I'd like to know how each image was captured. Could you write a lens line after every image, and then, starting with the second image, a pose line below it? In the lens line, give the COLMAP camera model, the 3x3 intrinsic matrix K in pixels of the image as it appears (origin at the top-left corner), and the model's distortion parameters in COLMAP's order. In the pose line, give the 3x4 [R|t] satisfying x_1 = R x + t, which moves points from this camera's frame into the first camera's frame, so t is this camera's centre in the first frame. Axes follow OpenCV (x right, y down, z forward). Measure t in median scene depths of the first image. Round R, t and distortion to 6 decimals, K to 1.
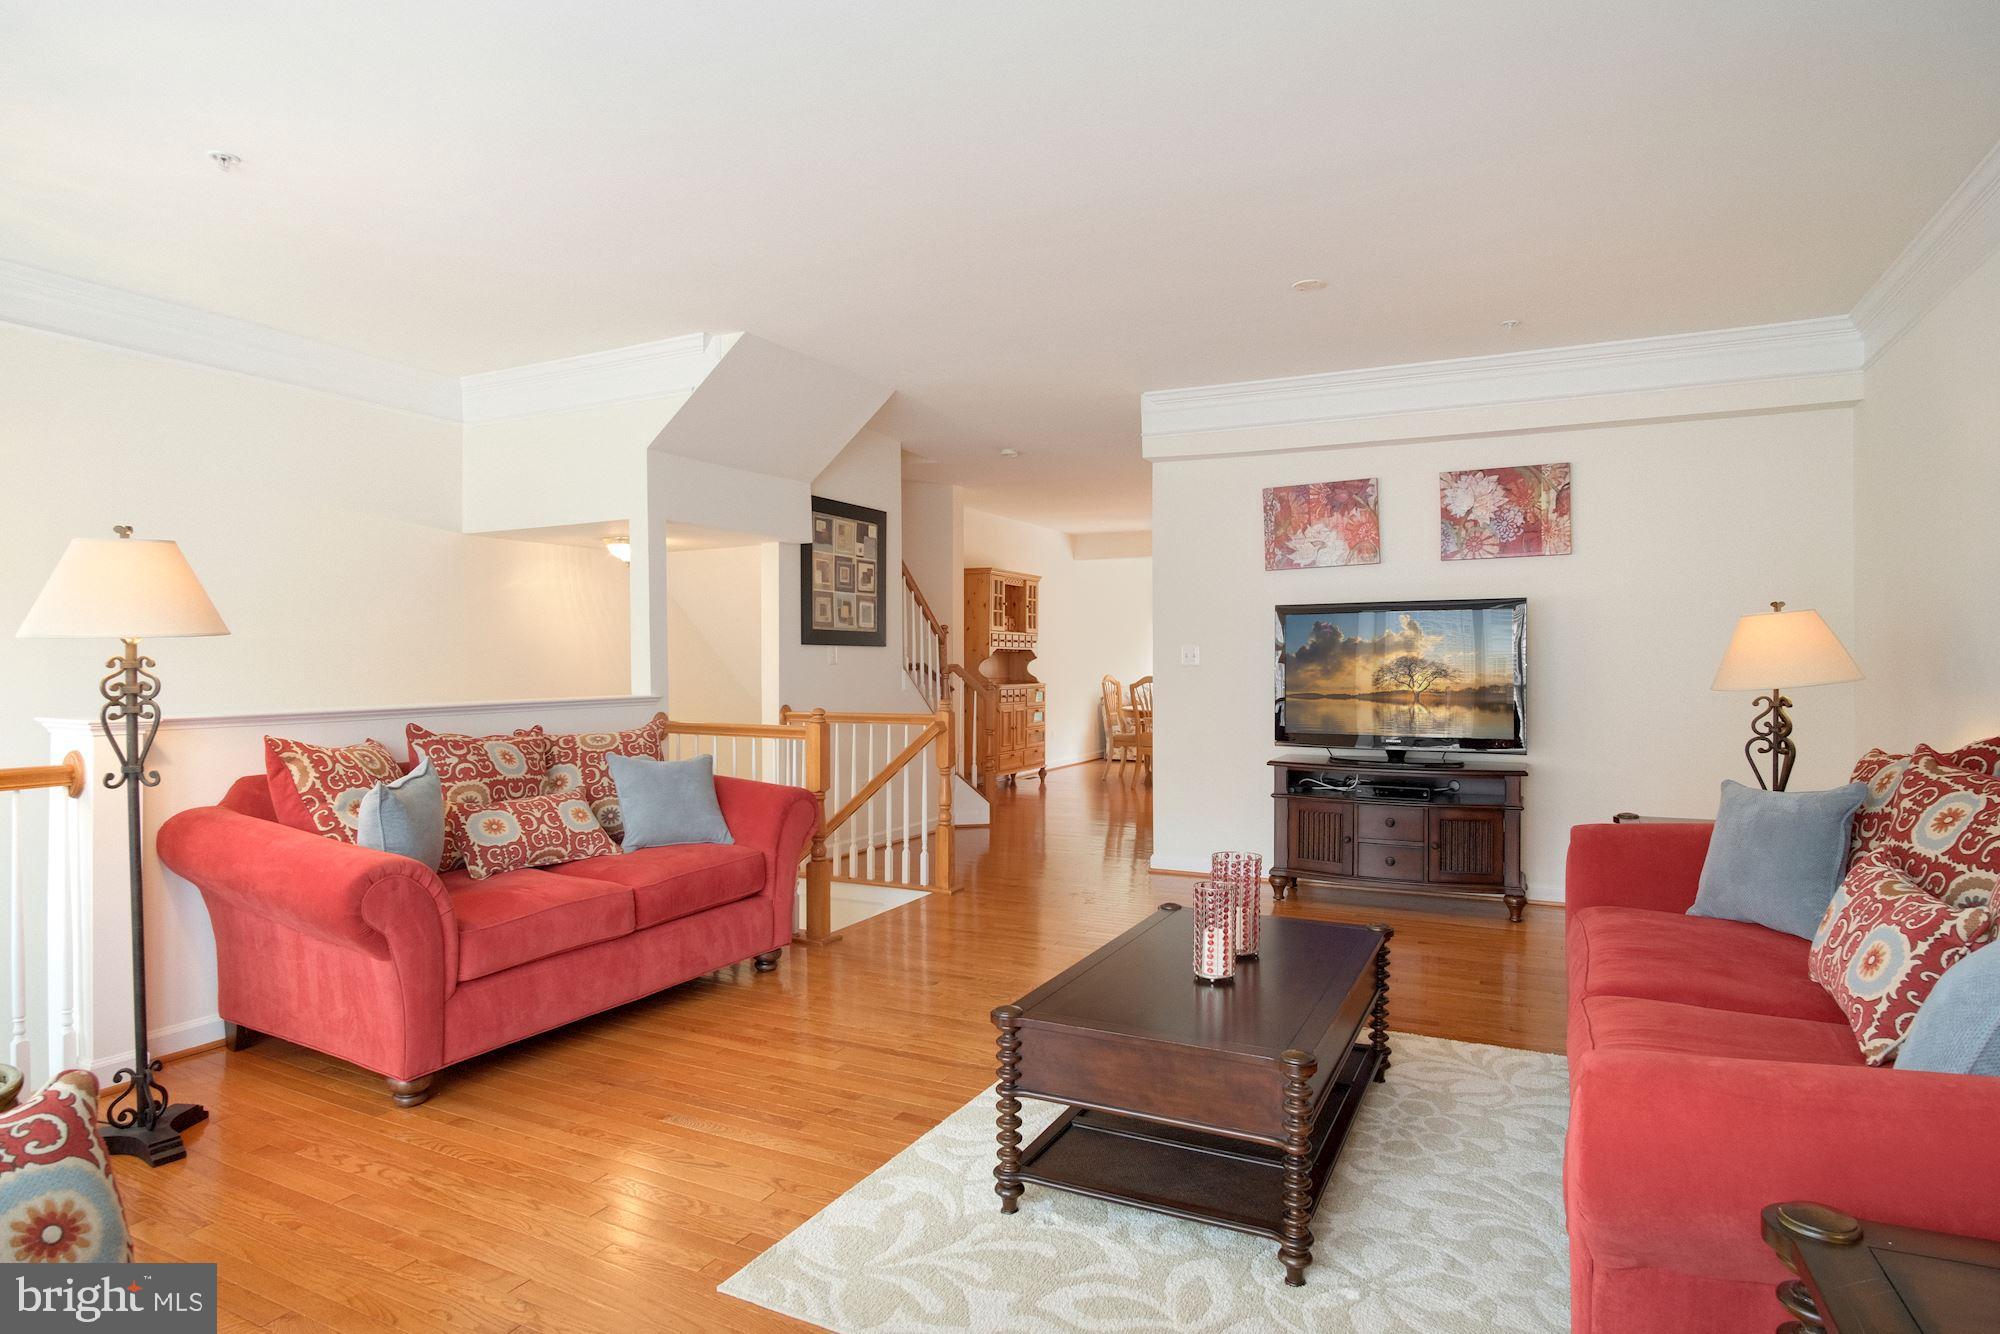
lens RADIAL K [[1052.8, 0, 996.6], [0, 1052.8, 696.7], [0, 0, 1]] dist [-0.035981, 0.000120]
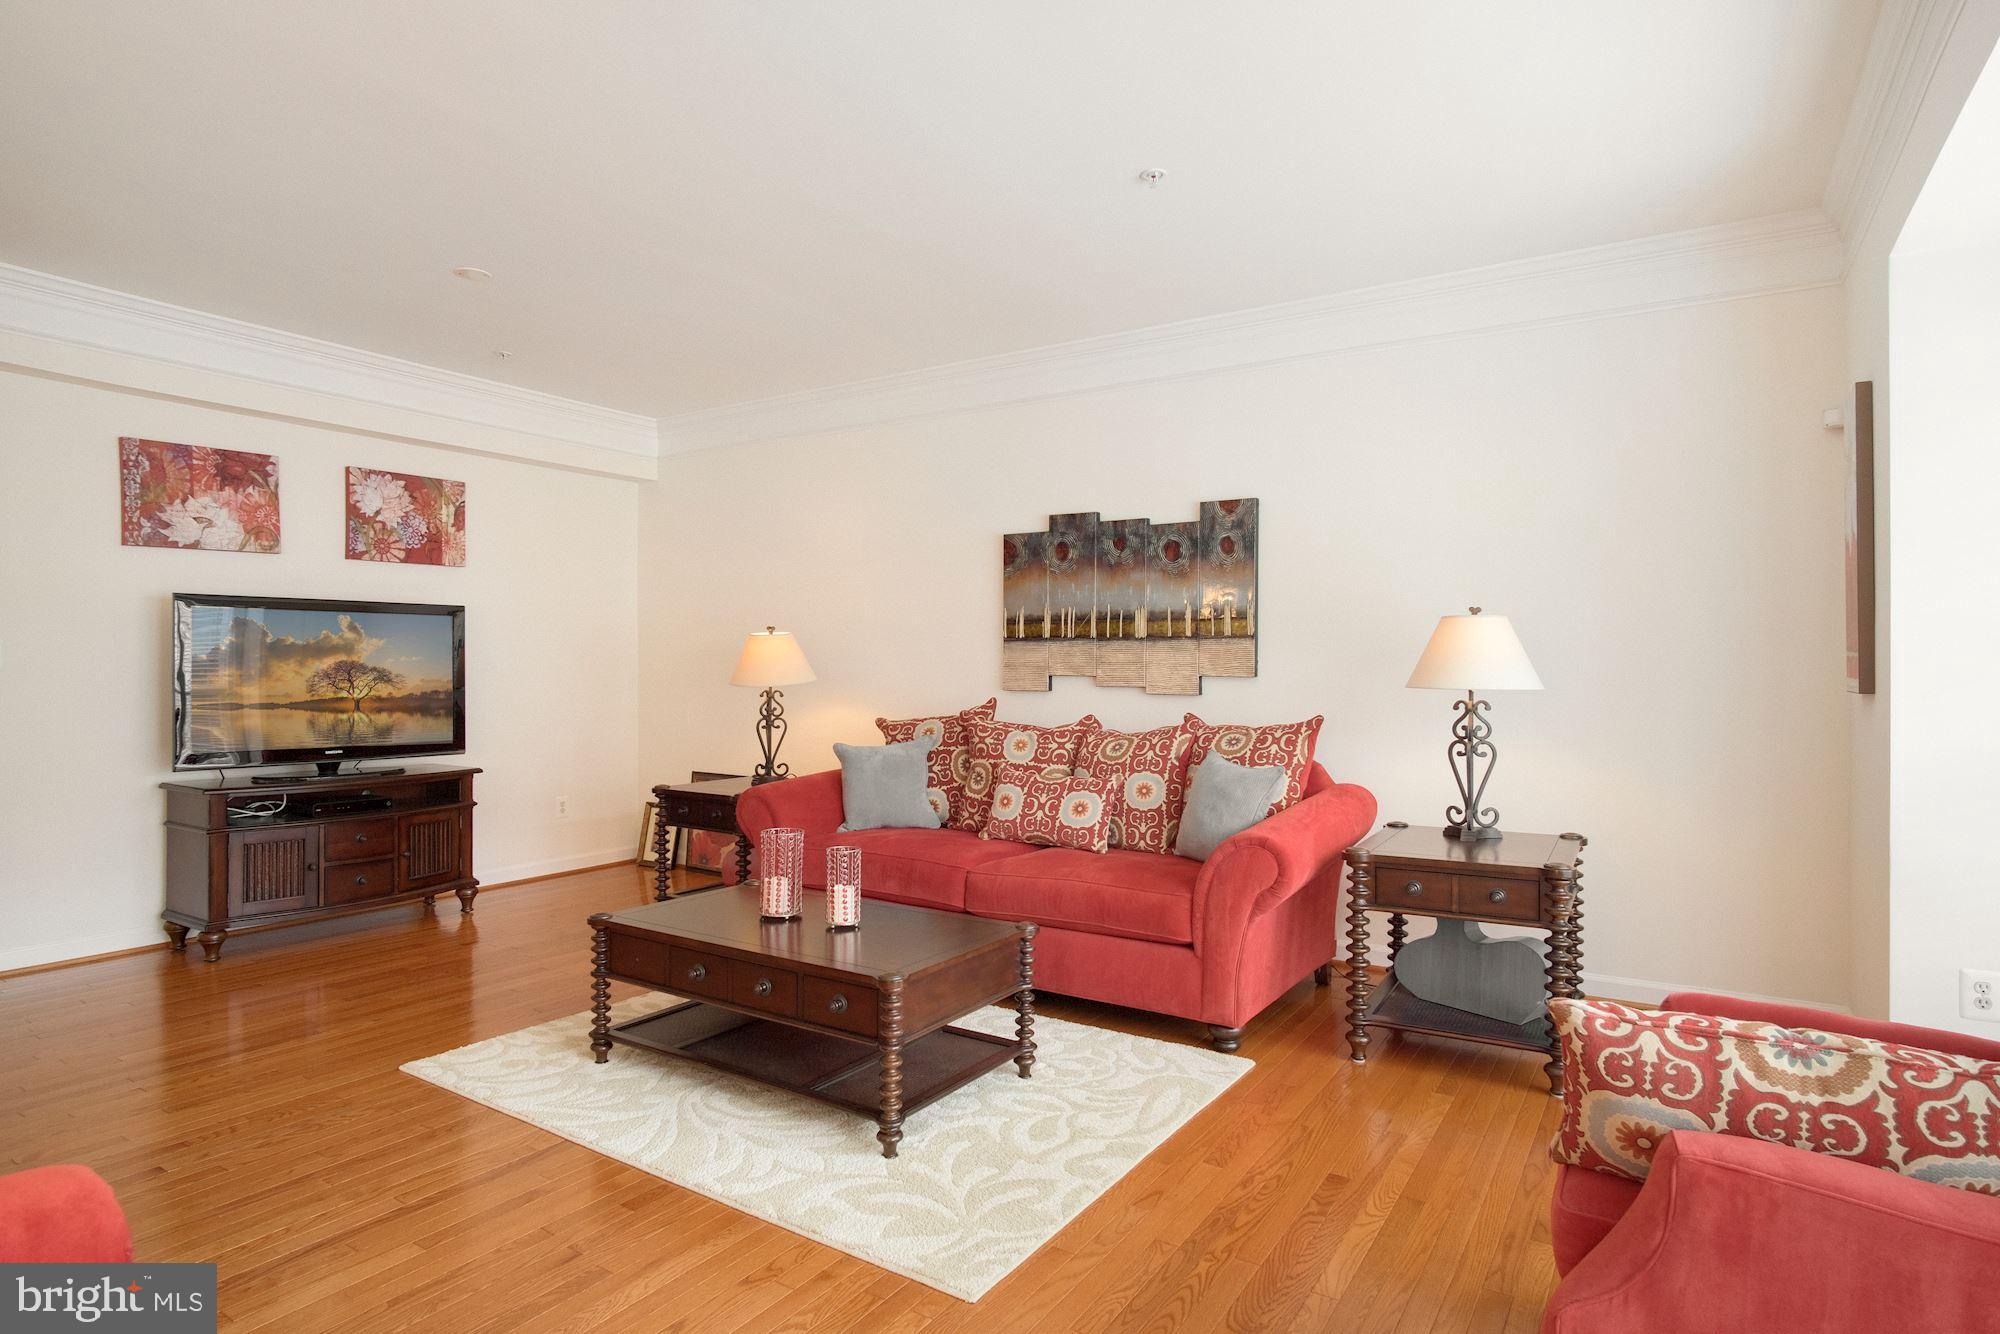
lens RADIAL K [[1076.6, 0, 1001.1], [0, 1076.6, 675.4], [0, 0, 1]] dist [-0.026487, 0.000902]
pose [[0.118178, -0.001305, 0.992992, -0.473006], [0.031330, 0.999506, -0.002416, -0.004843], [-0.992498, 0.031396, 0.118161, 0.314232]]
